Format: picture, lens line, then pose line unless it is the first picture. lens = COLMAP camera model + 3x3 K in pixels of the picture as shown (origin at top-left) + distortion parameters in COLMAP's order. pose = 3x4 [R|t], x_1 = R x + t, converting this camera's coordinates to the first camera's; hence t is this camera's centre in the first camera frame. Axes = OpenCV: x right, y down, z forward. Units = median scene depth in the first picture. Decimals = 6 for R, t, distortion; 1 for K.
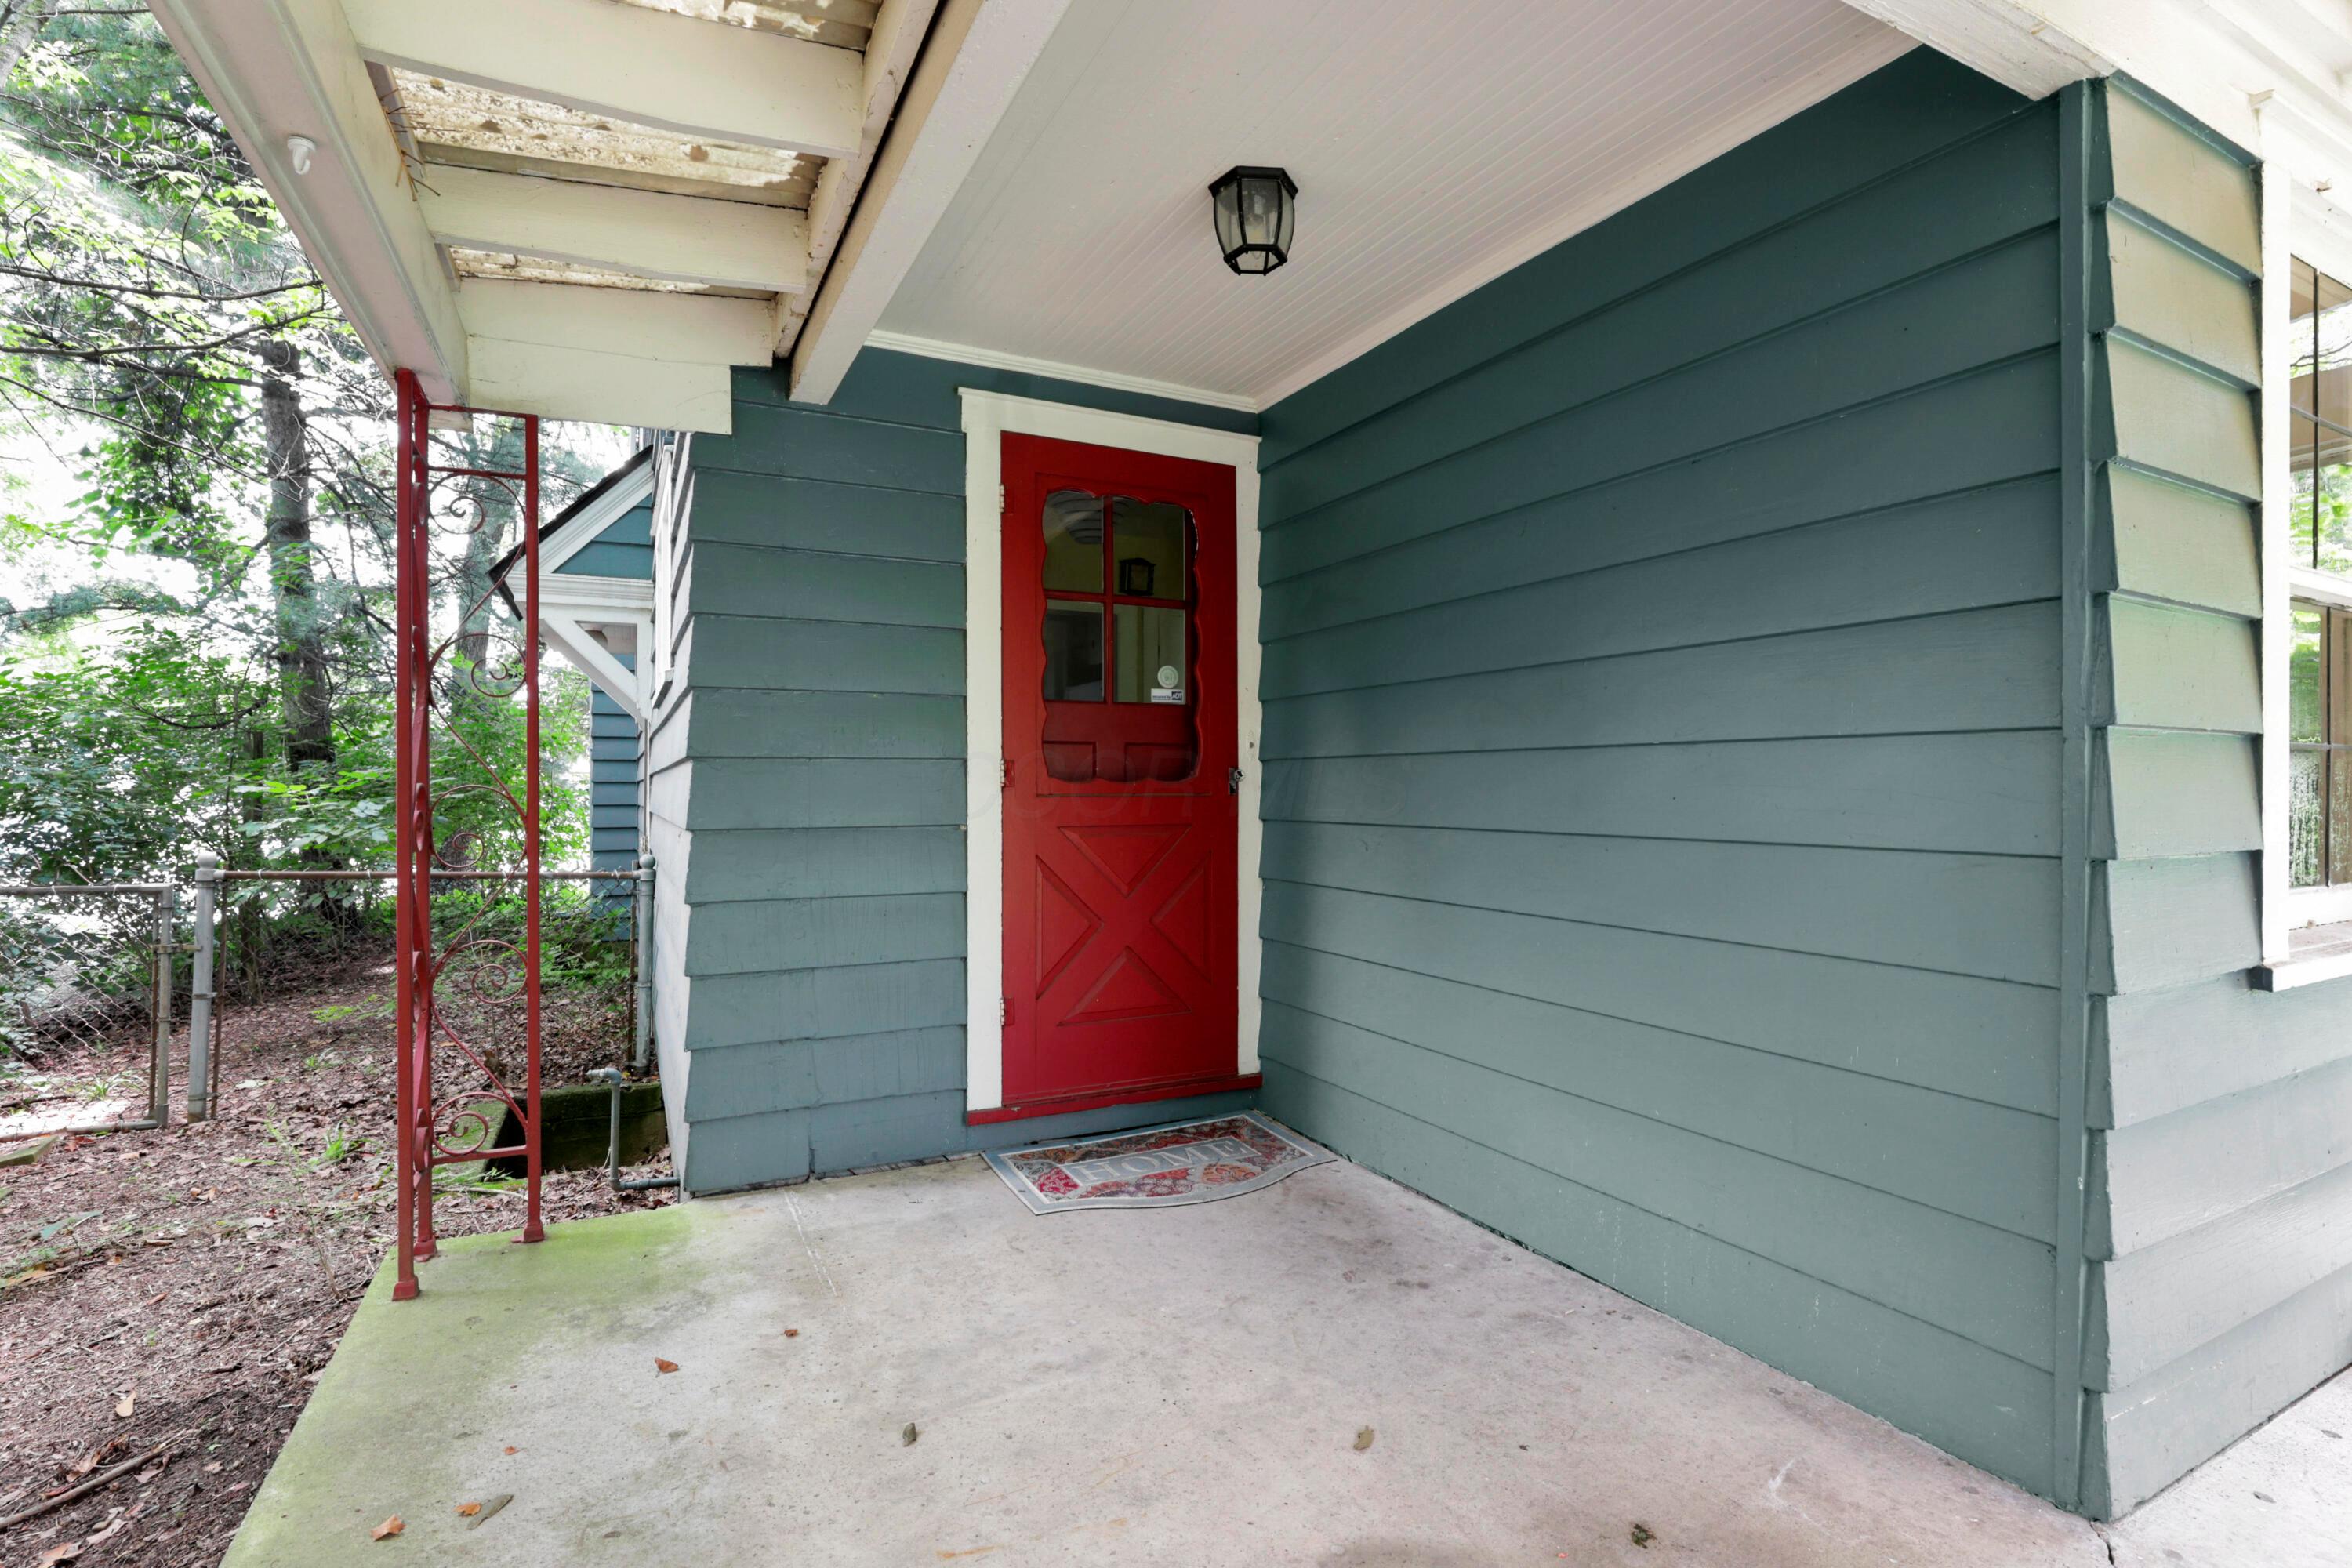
lens RADIAL K [[1092.4, 0, 1167.9], [0, 1092.4, 795.0], [0, 0, 1]] dist [-0.019361, 0.000200]
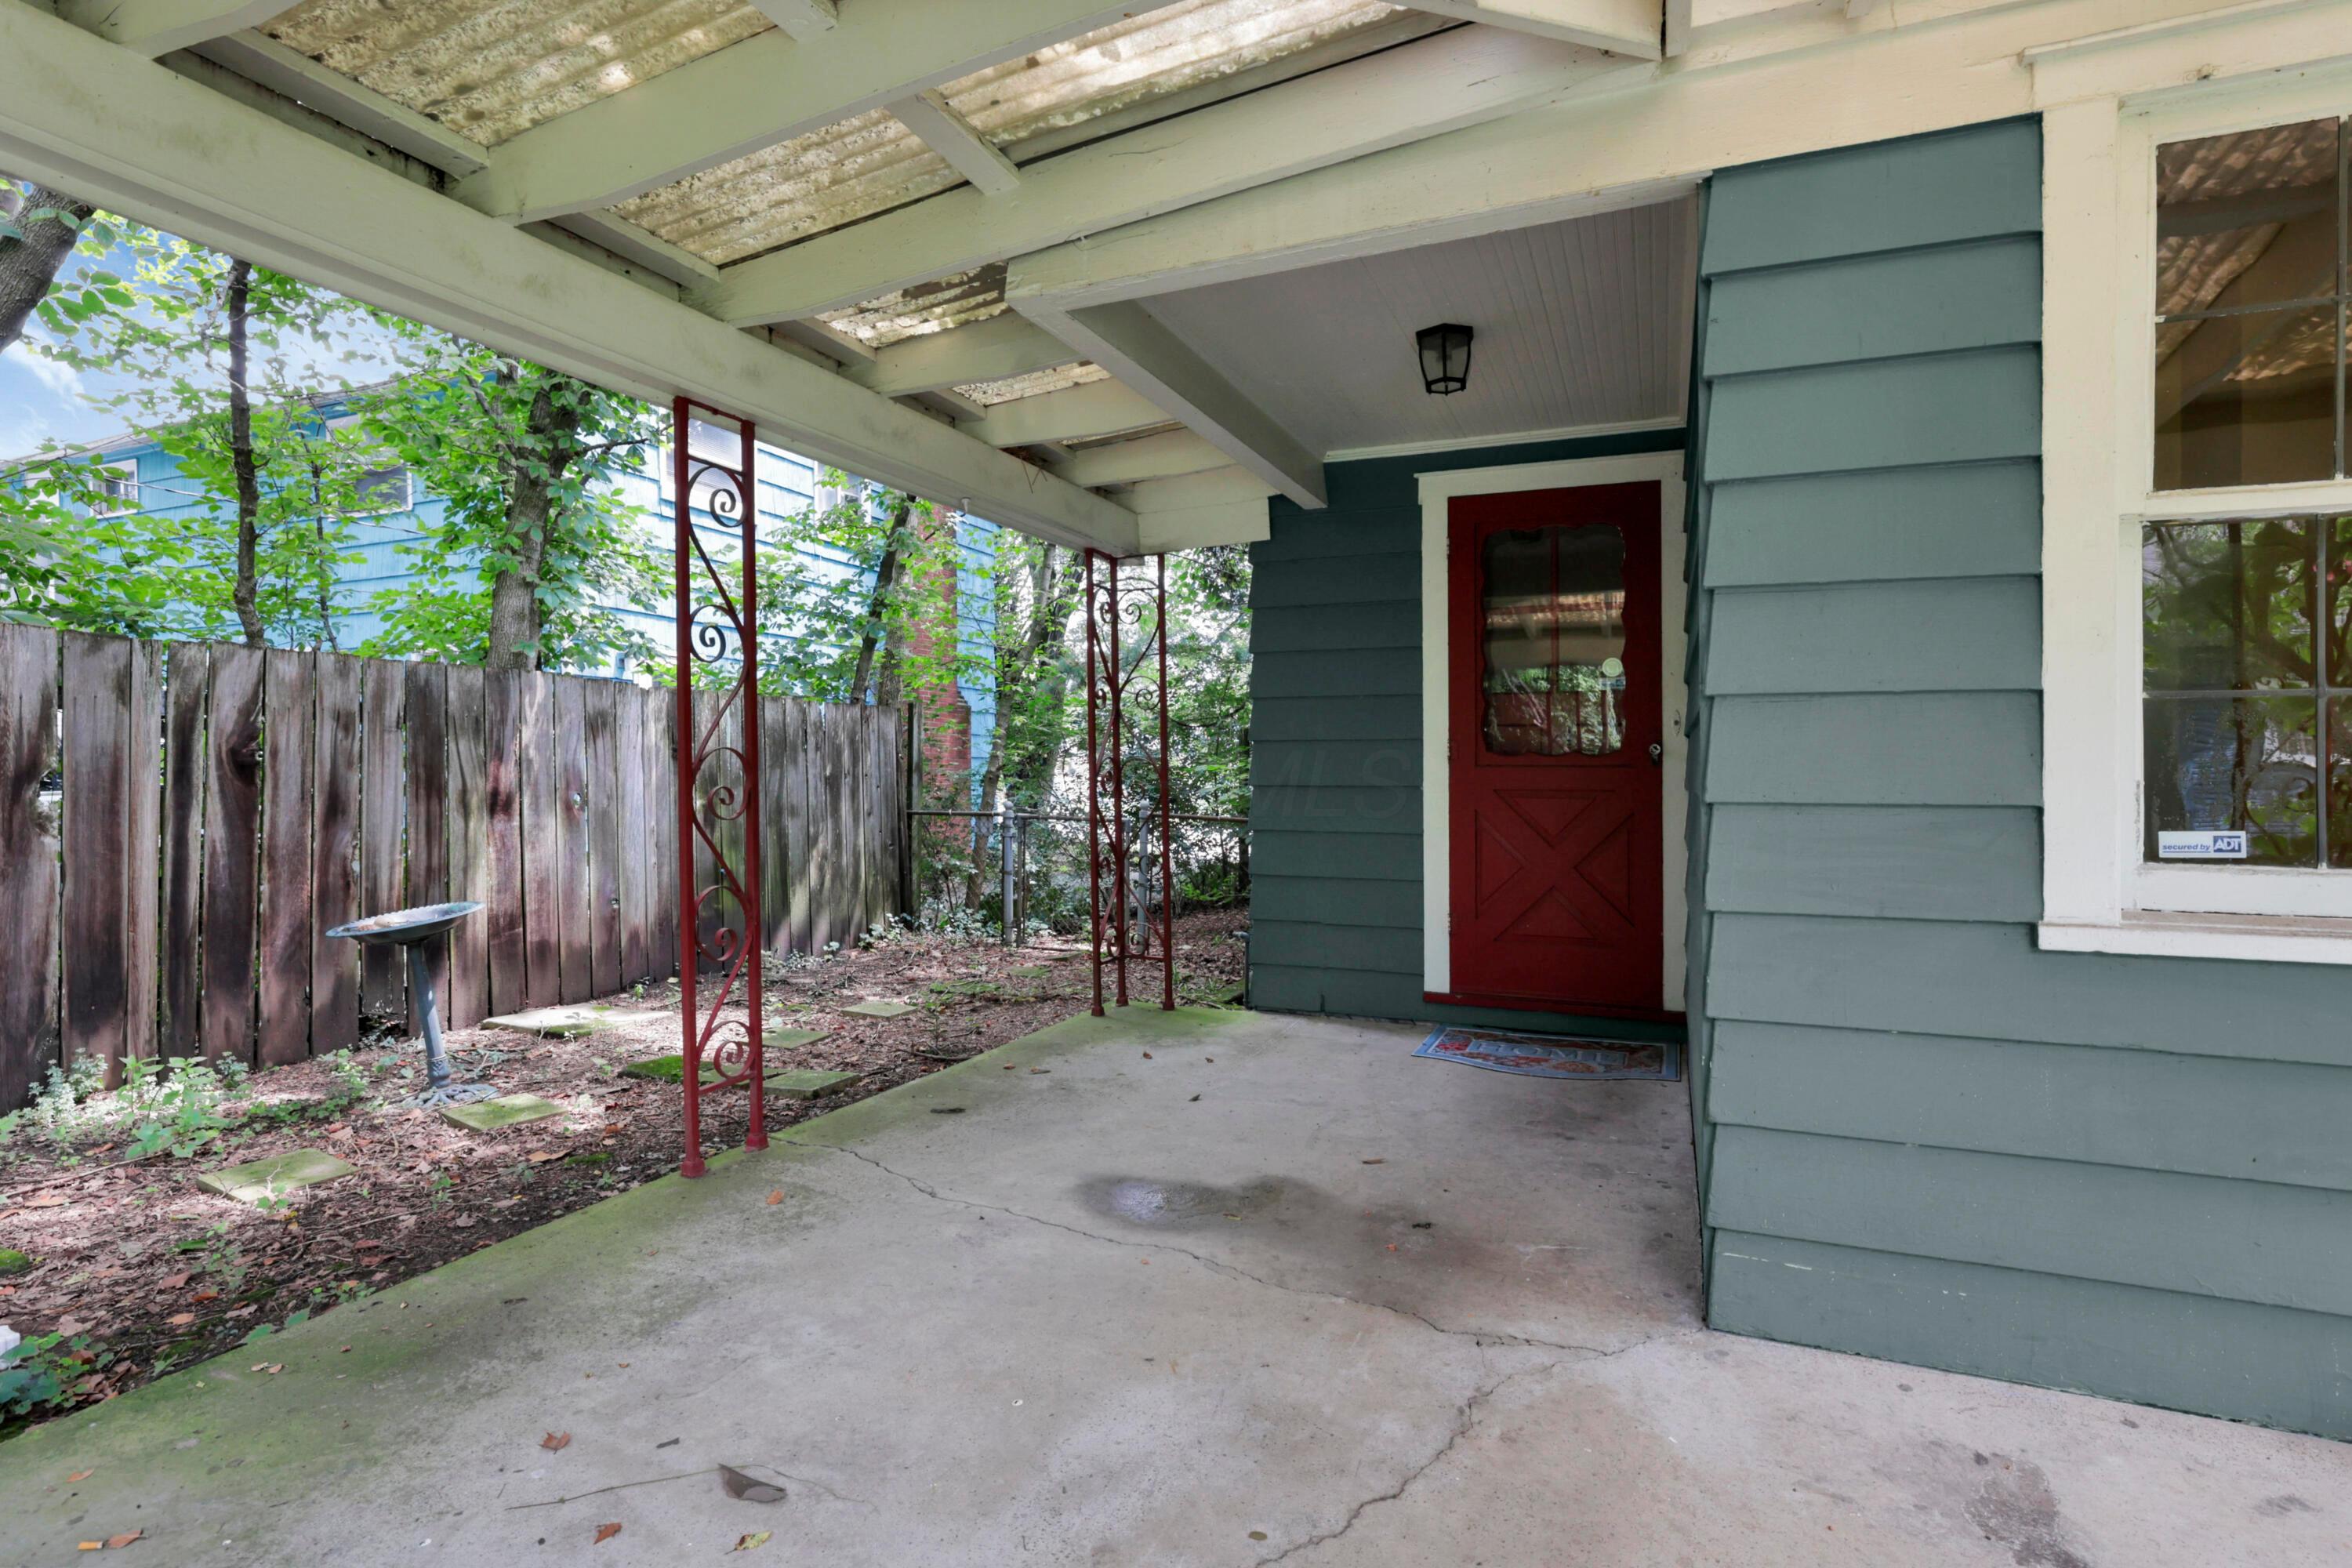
lens RADIAL K [[1092.4, 0, 1183.6], [0, 1092.4, 764.4], [0, 0, 1]] dist [-0.019361, 0.000200]
pose [[0.656389, 0.003238, -0.754415, 0.869994], [-0.009832, 0.999943, -0.004263, 0.013839], [0.754358, 0.010216, 0.656383, -0.195095]]
